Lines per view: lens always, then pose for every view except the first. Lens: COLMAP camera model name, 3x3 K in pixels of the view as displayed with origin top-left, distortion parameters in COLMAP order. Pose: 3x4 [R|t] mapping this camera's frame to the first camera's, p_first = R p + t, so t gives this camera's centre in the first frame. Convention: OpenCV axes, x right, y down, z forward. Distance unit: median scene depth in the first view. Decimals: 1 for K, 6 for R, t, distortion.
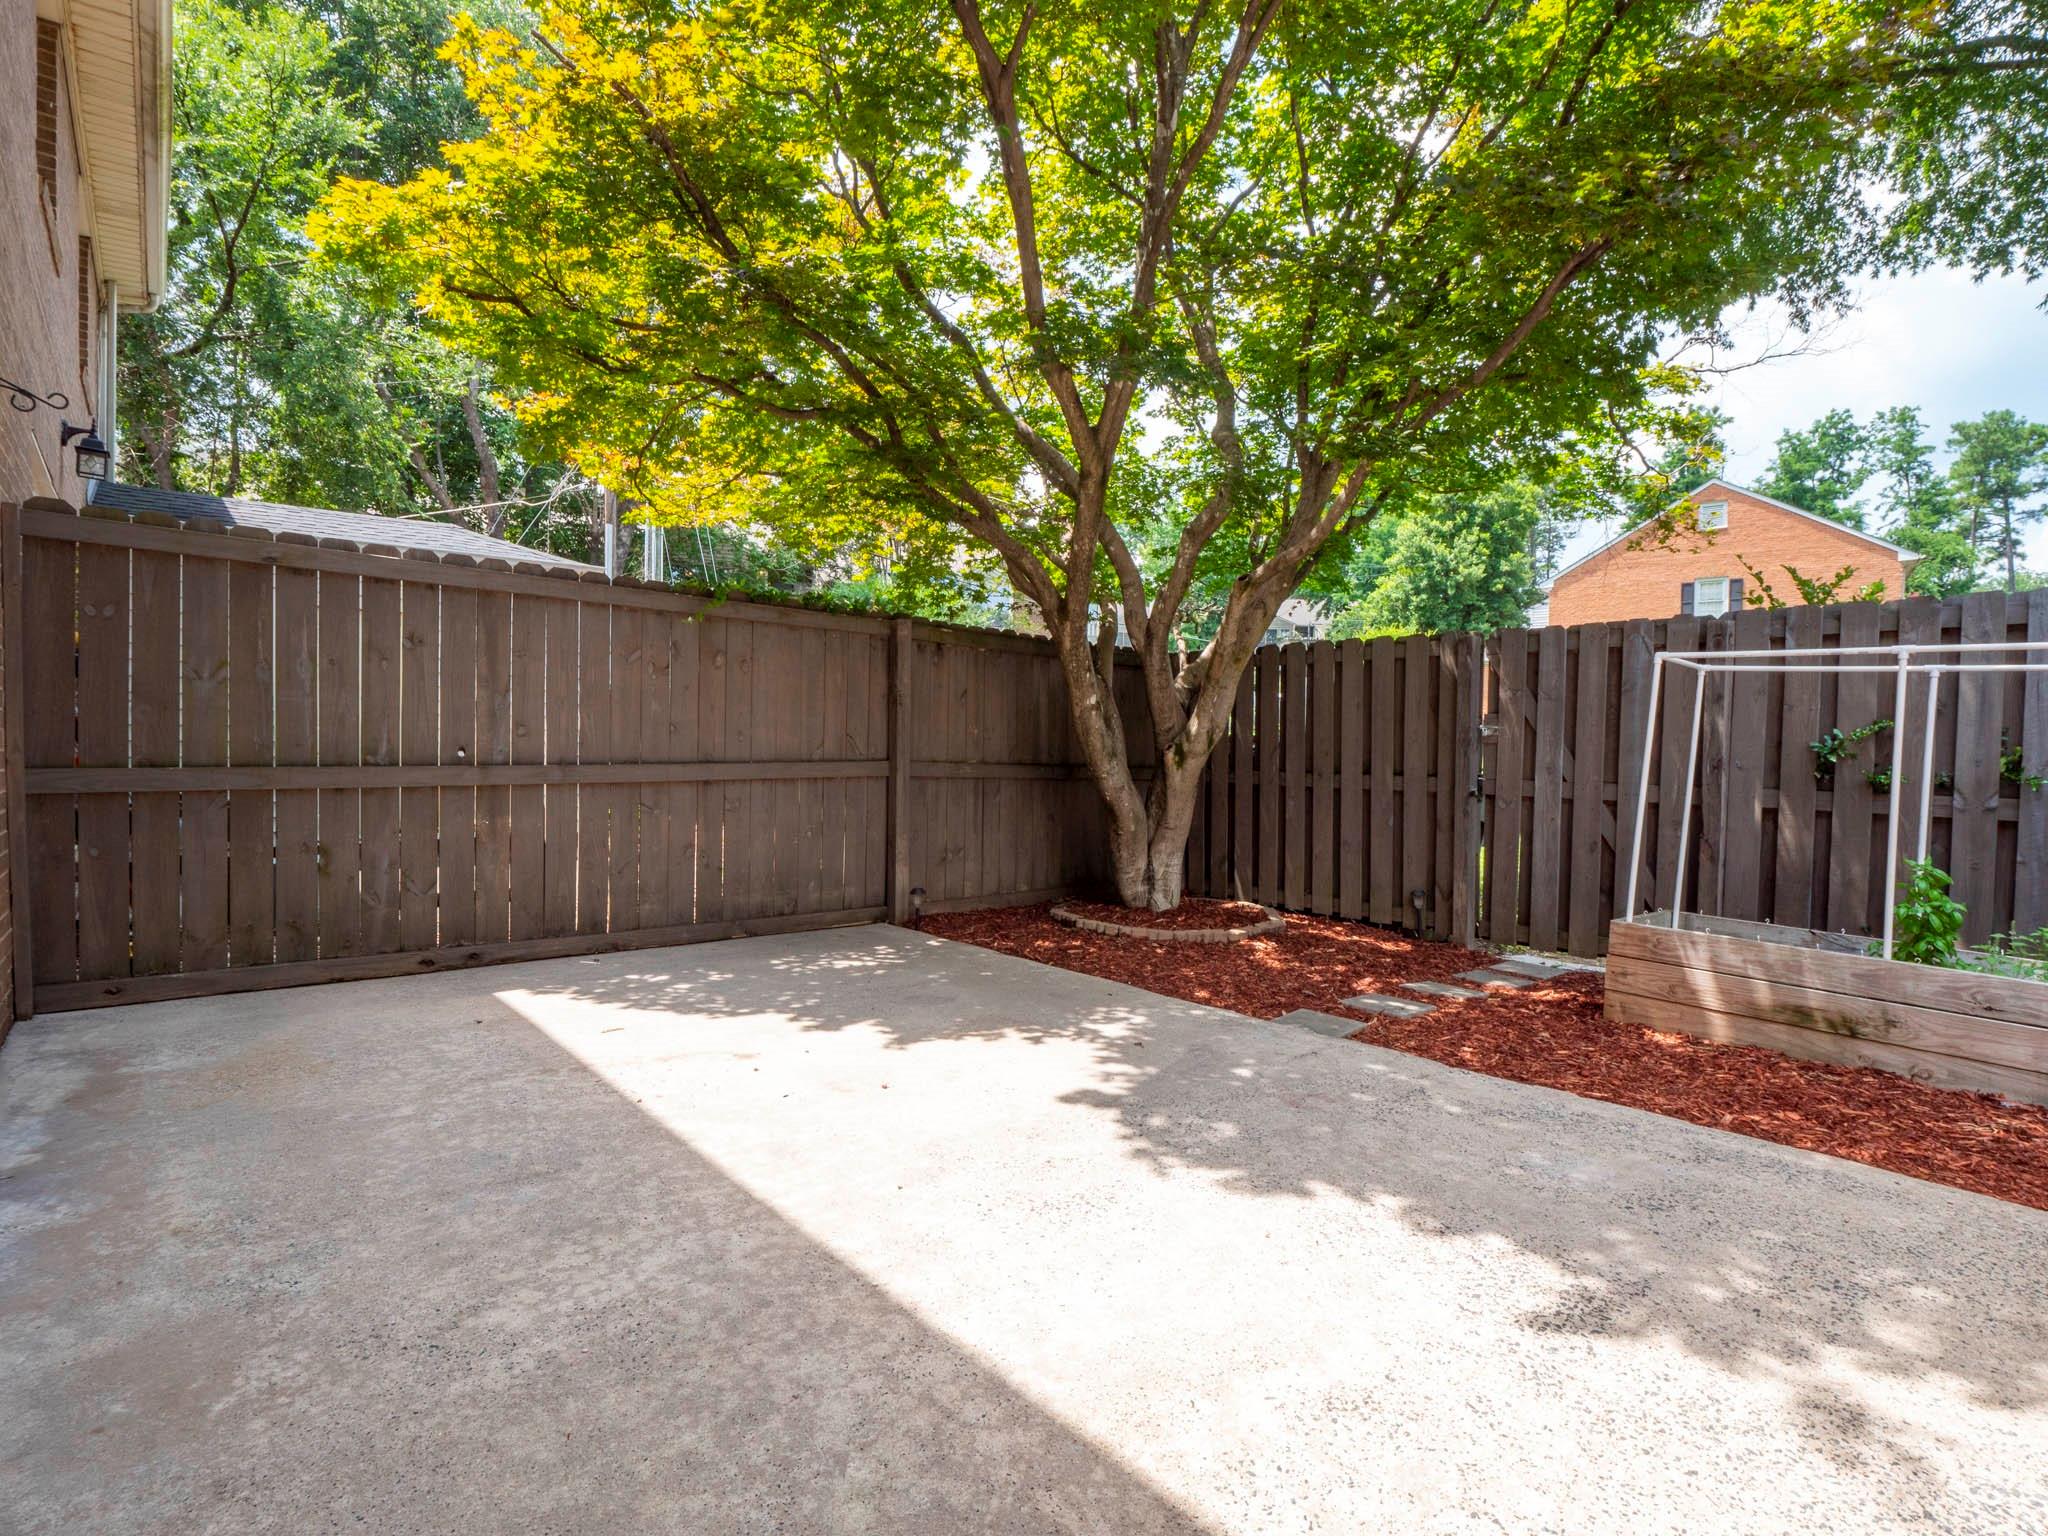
lens RADIAL K [[1063.0, 0, 1016.9], [0, 1063.0, 784.5], [0, 0, 1]] dist [-0.018988, 0.000195]
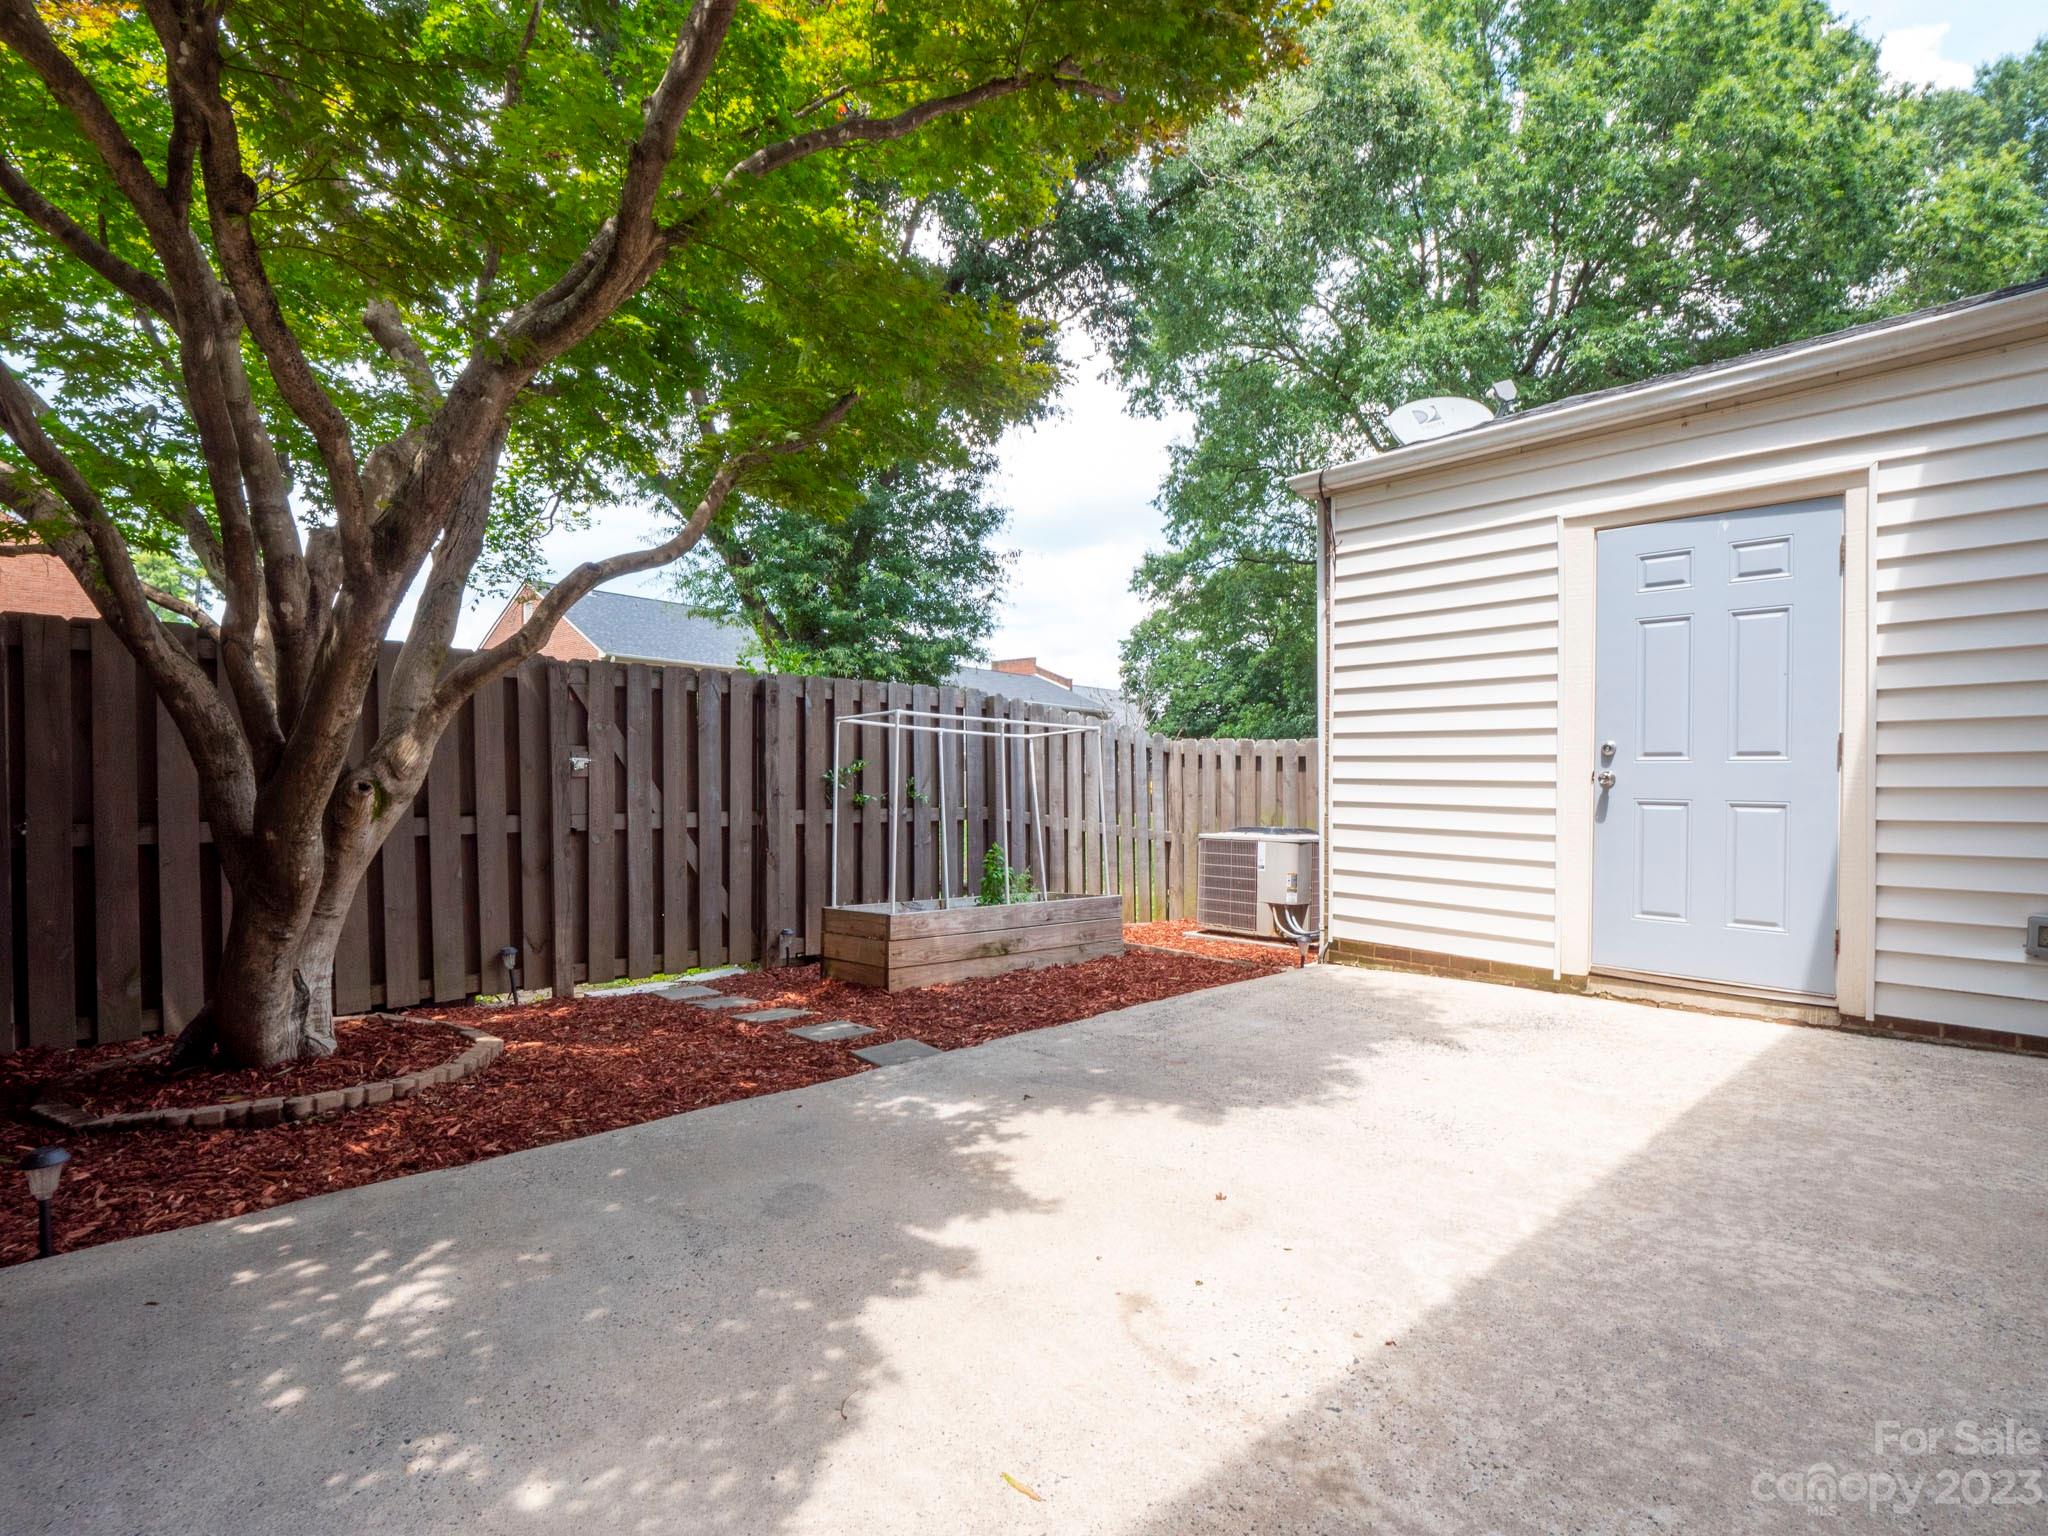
lens RADIAL K [[1020.8, 0, 1037.4], [0, 1020.8, 823.2], [0, 0, 1]] dist [-0.002396, -0.000488]
pose [[-0.076496, -0.051527, 0.995738, -0.810199], [0.034885, 0.997914, 0.054320, -0.054228], [-0.996459, 0.038891, -0.074539, 1.065770]]
